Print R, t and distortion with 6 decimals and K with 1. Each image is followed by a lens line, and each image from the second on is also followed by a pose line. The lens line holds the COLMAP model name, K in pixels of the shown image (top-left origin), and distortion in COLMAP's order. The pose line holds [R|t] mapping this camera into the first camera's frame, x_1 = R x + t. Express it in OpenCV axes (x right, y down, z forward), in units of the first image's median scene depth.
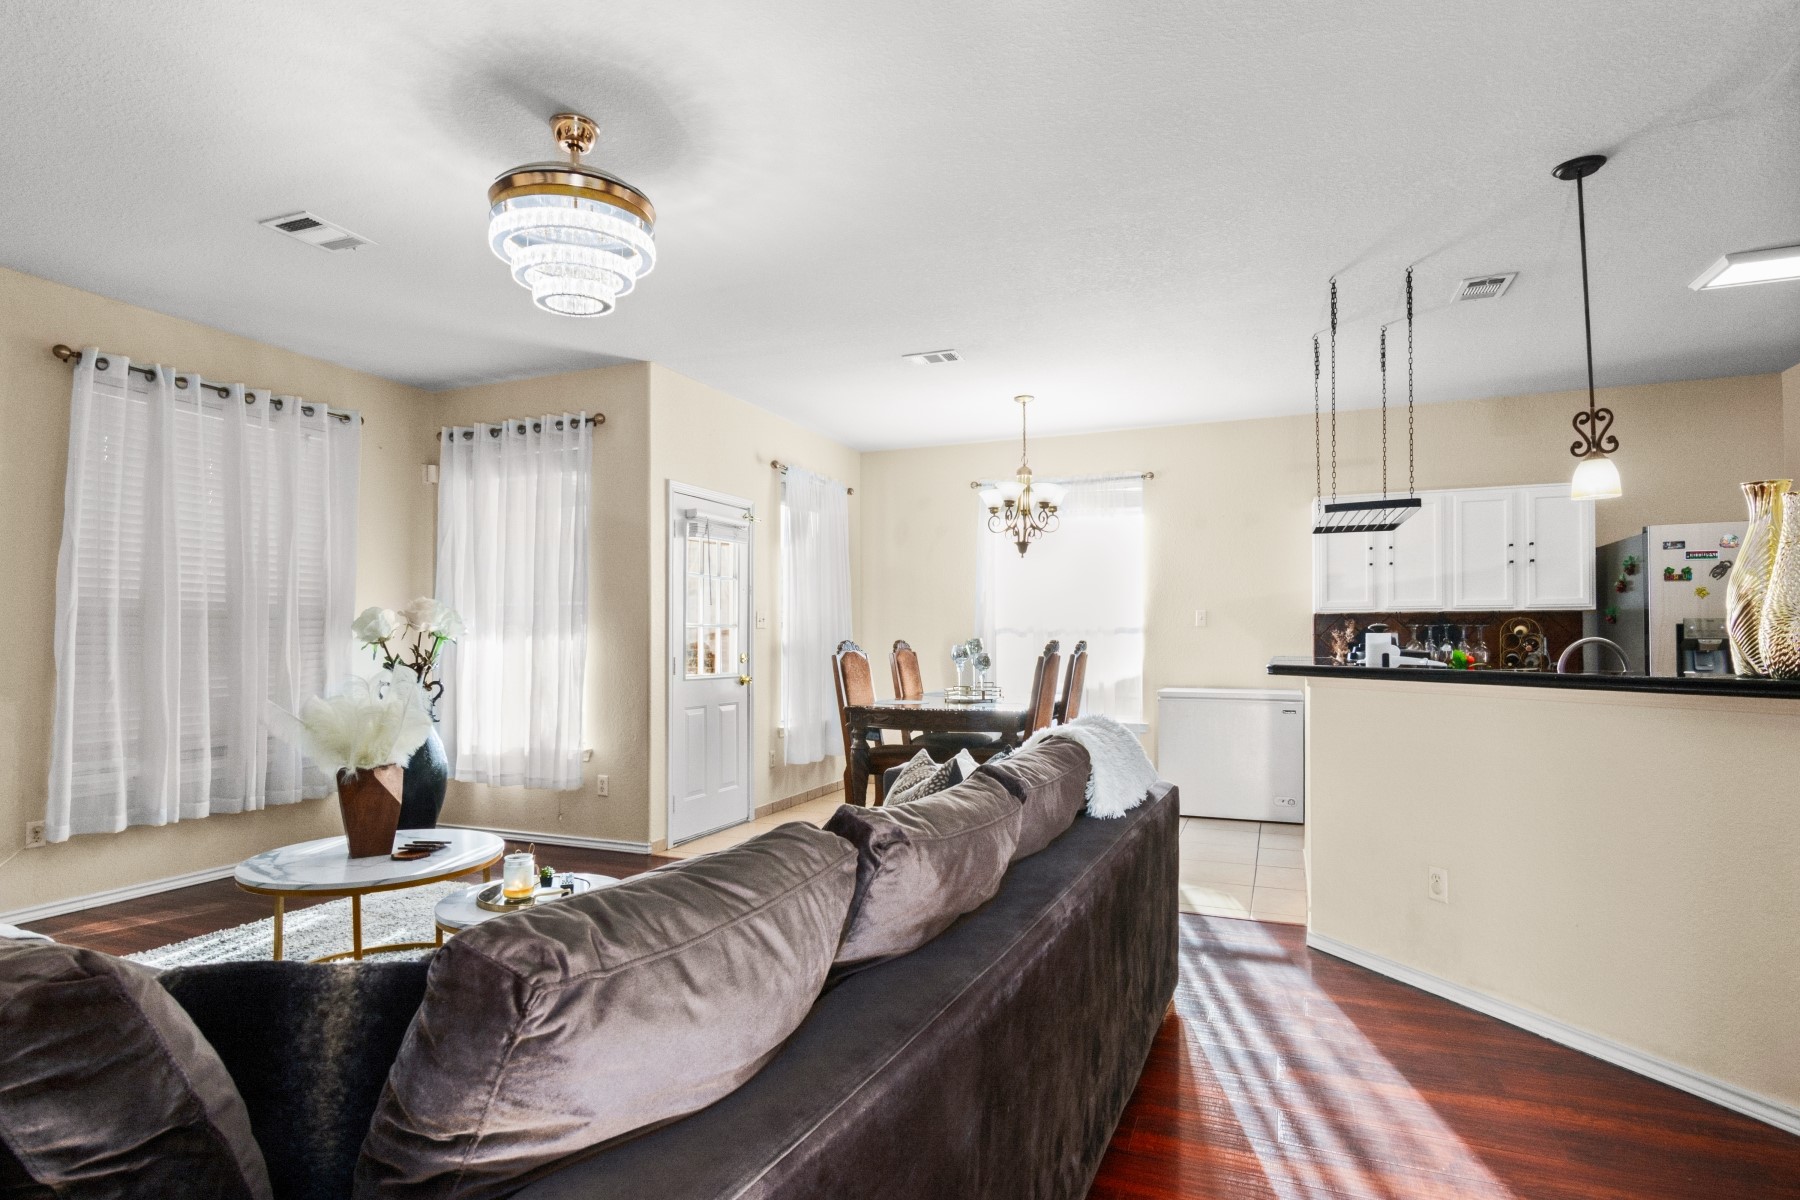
lens RADIAL K [[929.5, 0, 893.4], [0, 929.5, 635.7], [0, 0, 1]] dist [-0.004005, -0.000916]
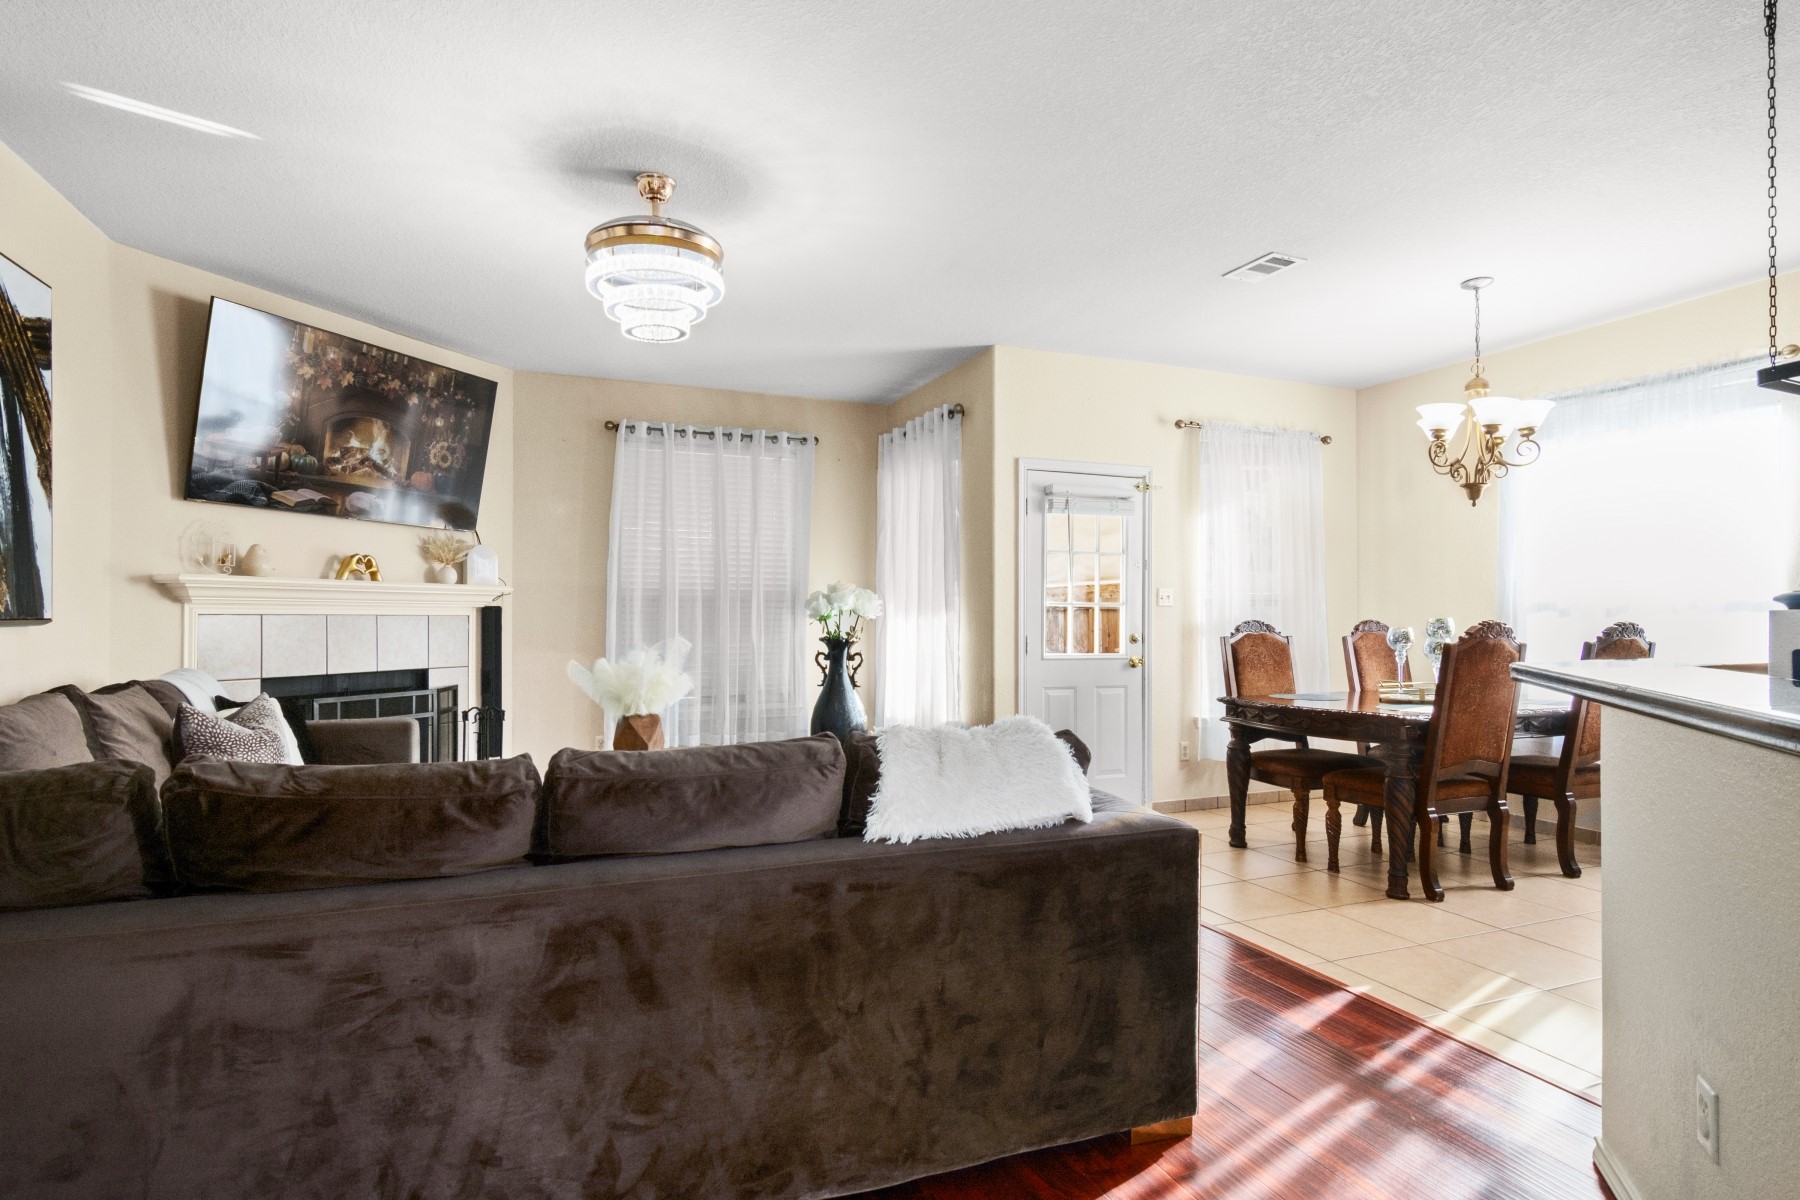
lens RADIAL K [[927.6, 0, 897.6], [0, 927.6, 610.8], [0, 0, 1]] dist [0.004155, 0.001083]
pose [[0.707685, -0.002315, -0.706524, 0.361426], [-0.000169, 0.999994, -0.003446, -0.000279], [0.706528, 0.002558, 0.707681, 0.195185]]
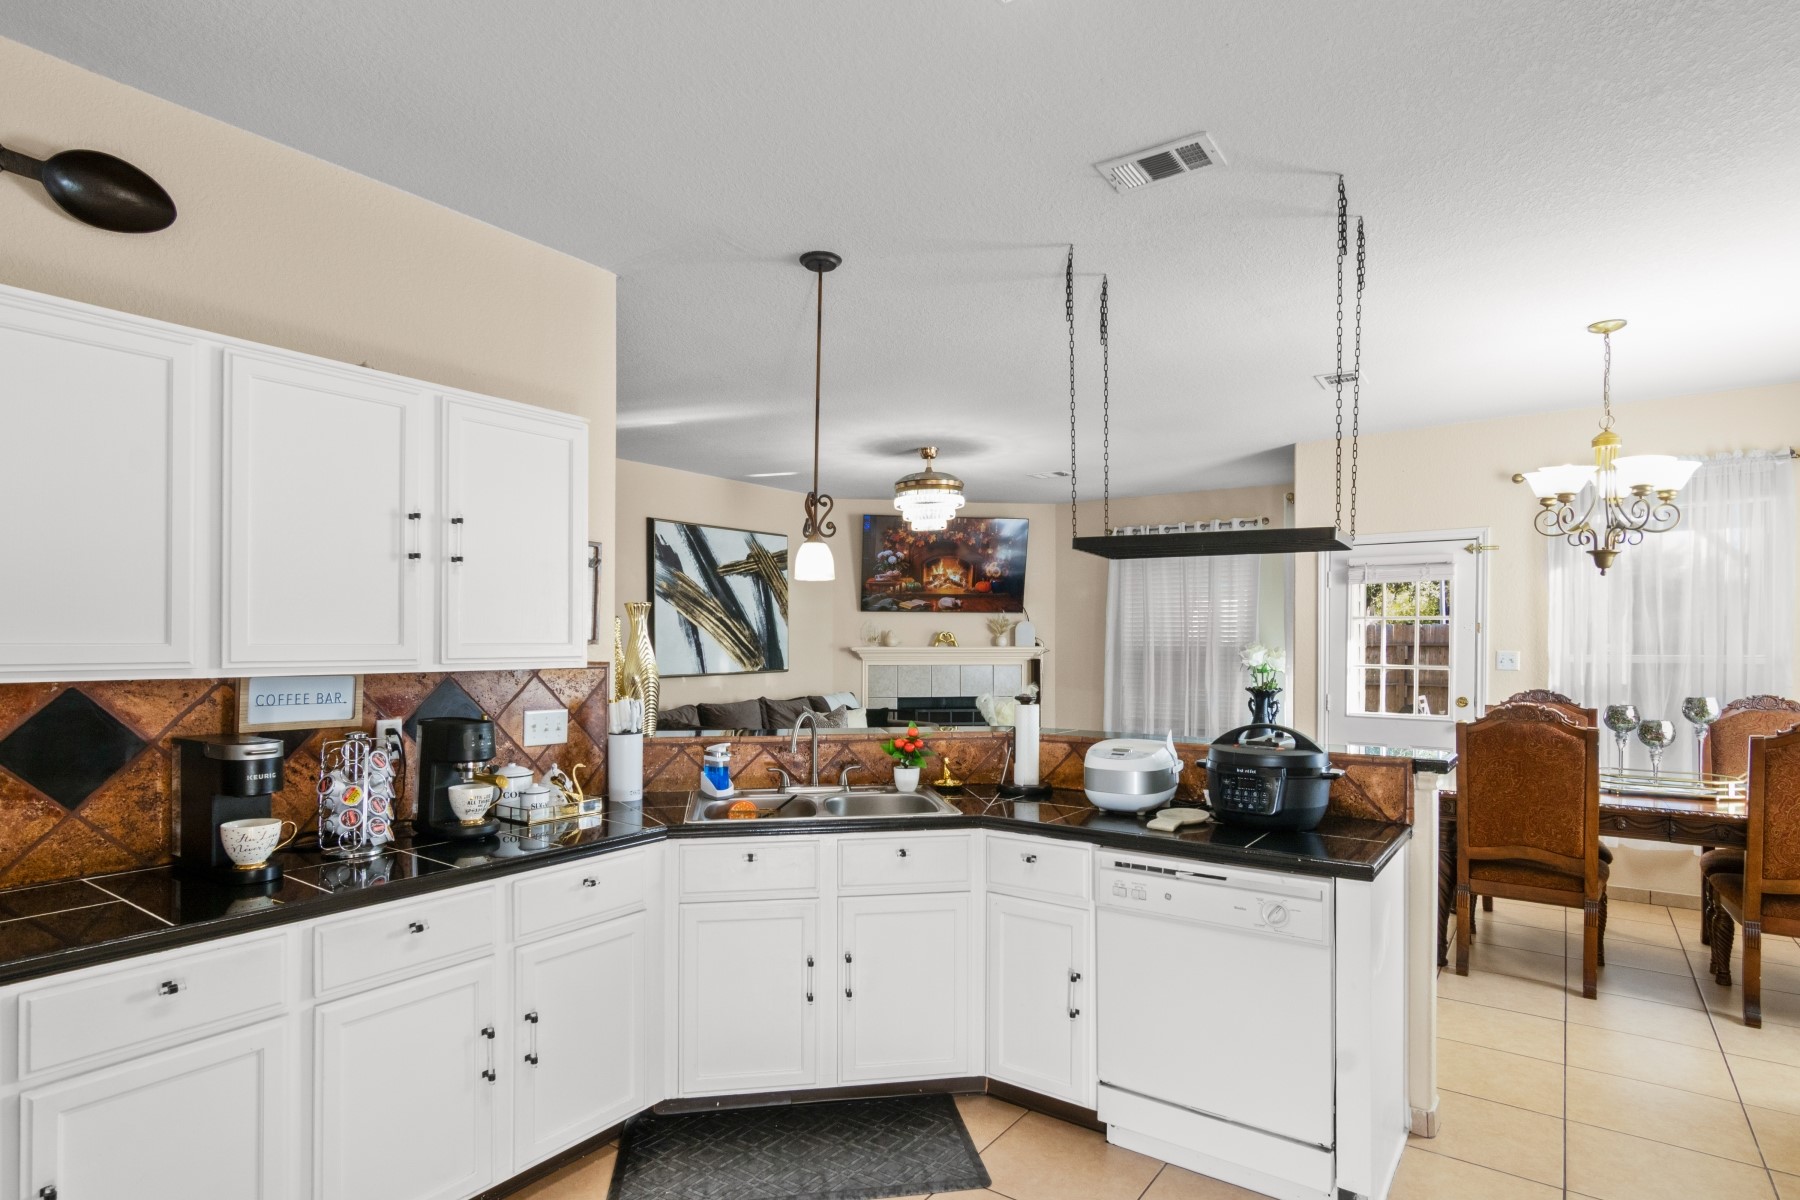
lens RADIAL K [[929.5, 0, 893.4], [0, 929.5, 635.7], [0, 0, 1]] dist [-0.004005, -0.000916]
pose [[-0.224973, -0.002248, -0.974362, 0.955762], [0.003372, 0.999990, -0.003086, -0.045144], [0.974359, -0.003980, -0.224963, 0.726684]]
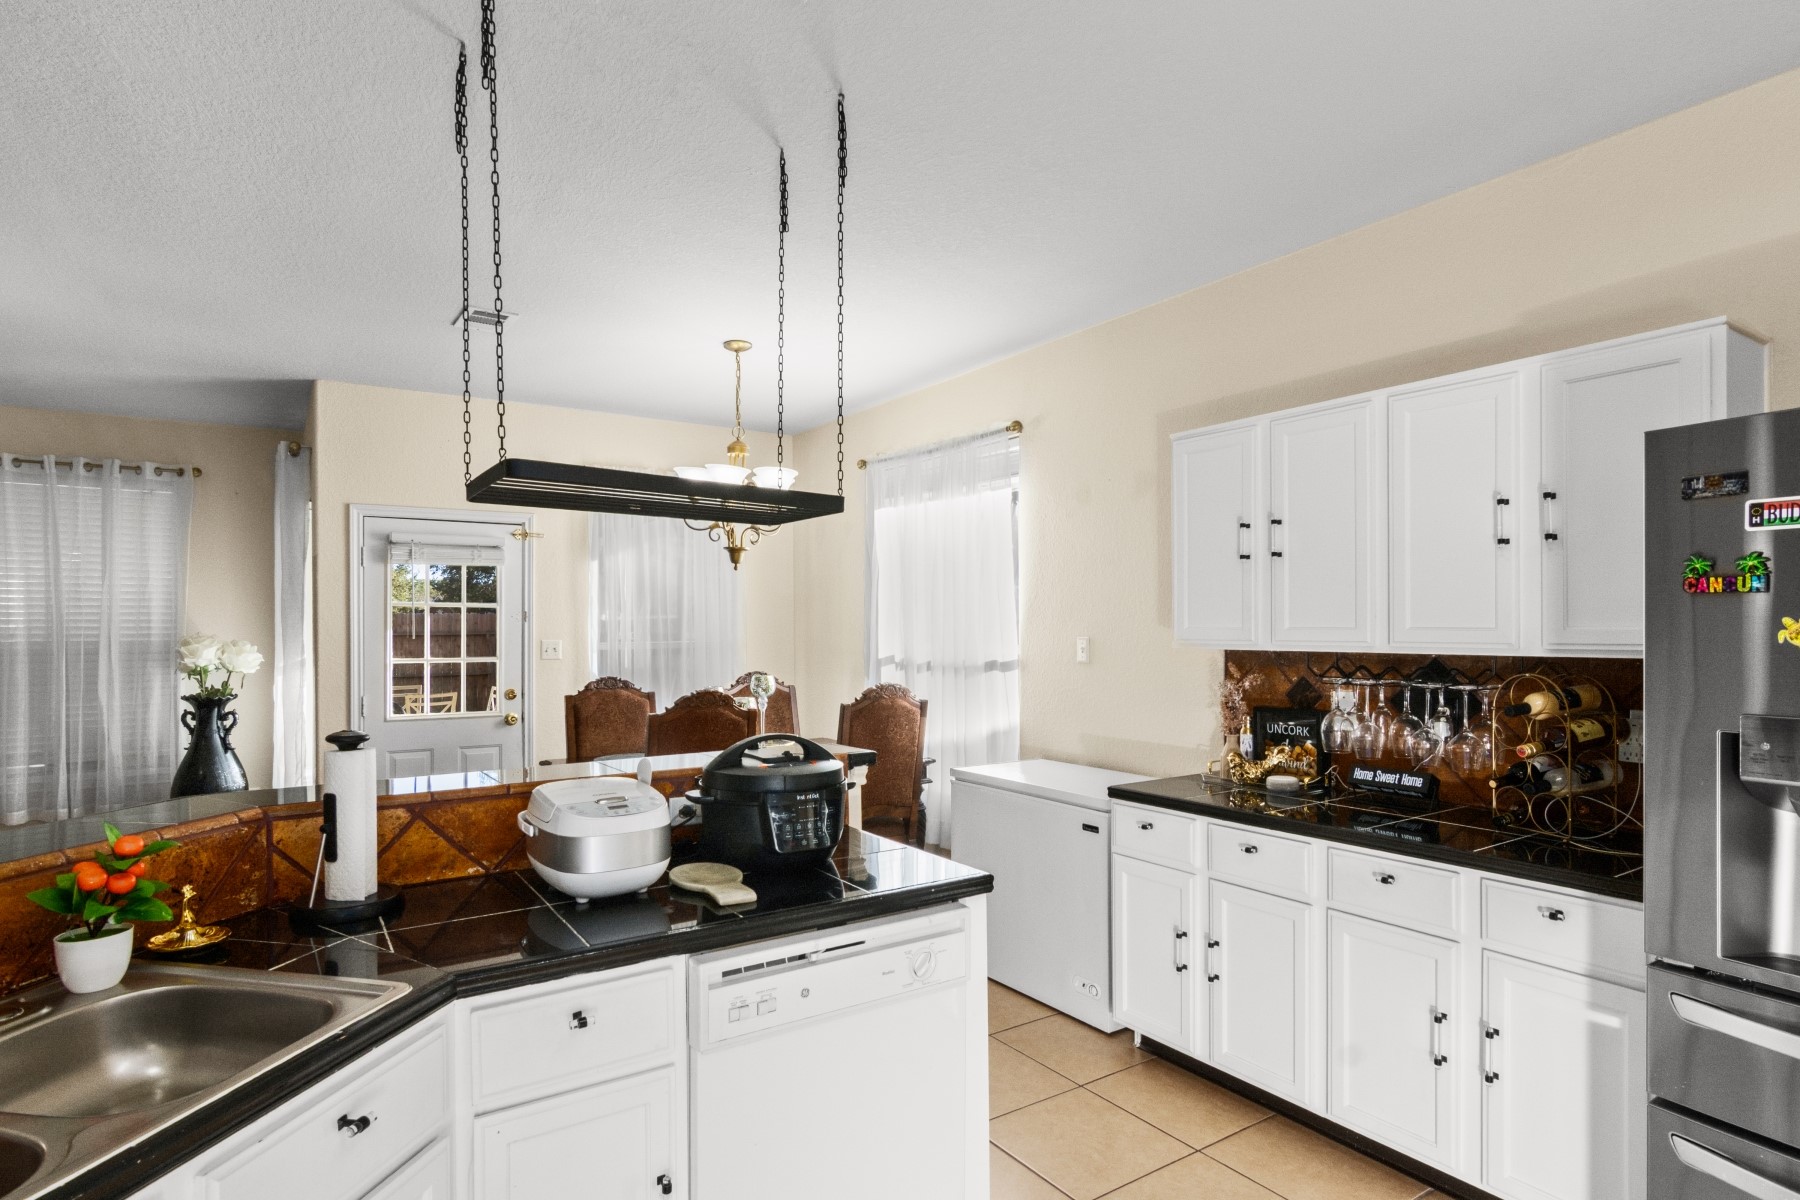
lens RADIAL K [[929.5, 0, 893.4], [0, 929.5, 635.7], [0, 0, 1]] dist [-0.004005, -0.000916]
pose [[0.833710, 0.002520, -0.552197, 0.693766], [0.004920, 0.999916, 0.011992, -0.044521], [0.552180, -0.012715, 0.833628, 0.516866]]
